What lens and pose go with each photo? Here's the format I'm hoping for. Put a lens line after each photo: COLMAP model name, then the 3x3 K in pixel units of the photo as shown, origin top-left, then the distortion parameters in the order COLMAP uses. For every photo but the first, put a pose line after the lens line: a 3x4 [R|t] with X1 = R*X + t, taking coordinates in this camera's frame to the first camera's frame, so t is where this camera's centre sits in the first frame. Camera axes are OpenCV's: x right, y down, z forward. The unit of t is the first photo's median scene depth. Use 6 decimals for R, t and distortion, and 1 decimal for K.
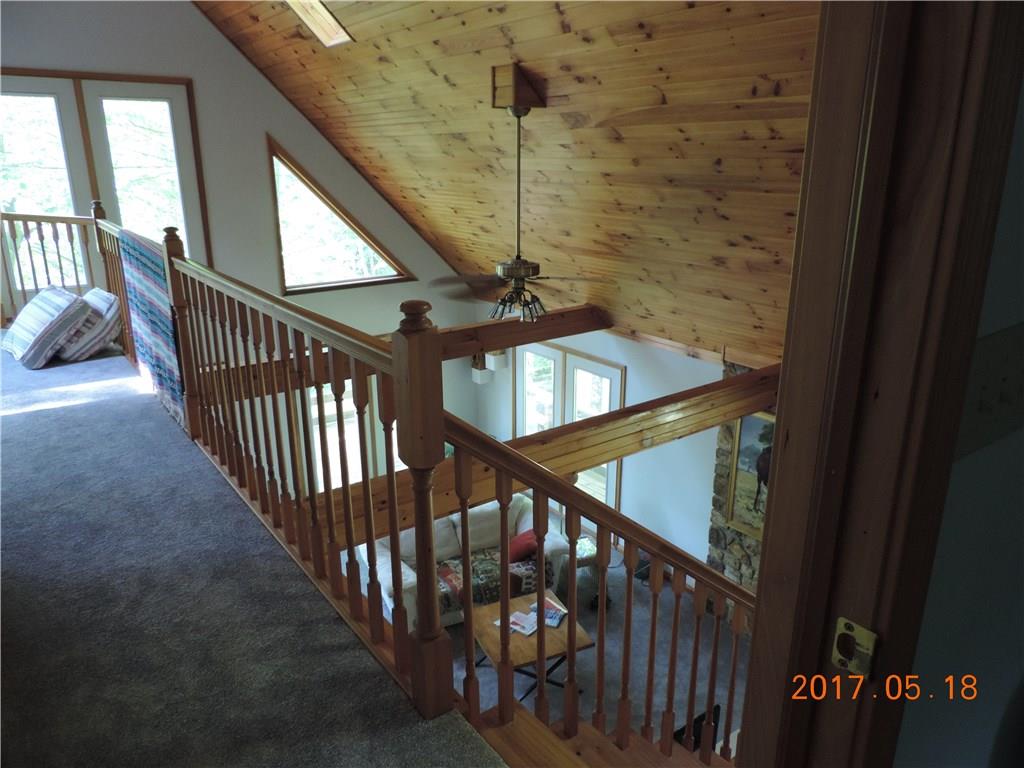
lens RADIAL K [[732.8, 0, 512.4], [0, 732.8, 386.6], [0, 0, 1]] dist [-0.024576, 0.006414]
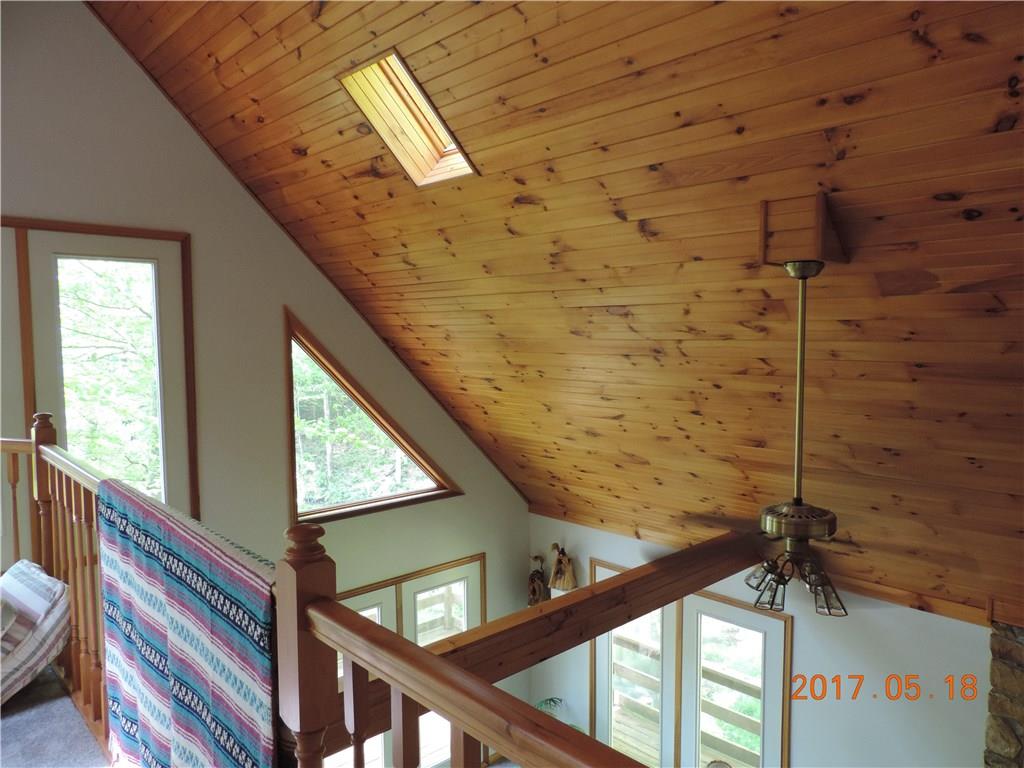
lens RADIAL K [[732.8, 0, 517.5], [0, 732.8, 379.8], [0, 0, 1]] dist [-0.024576, 0.006414]
pose [[0.992771, -0.014238, 0.119173, -0.249810], [0.042216, 0.970913, -0.235682, -0.122408], [-0.112351, 0.239010, 0.964496, 0.368425]]
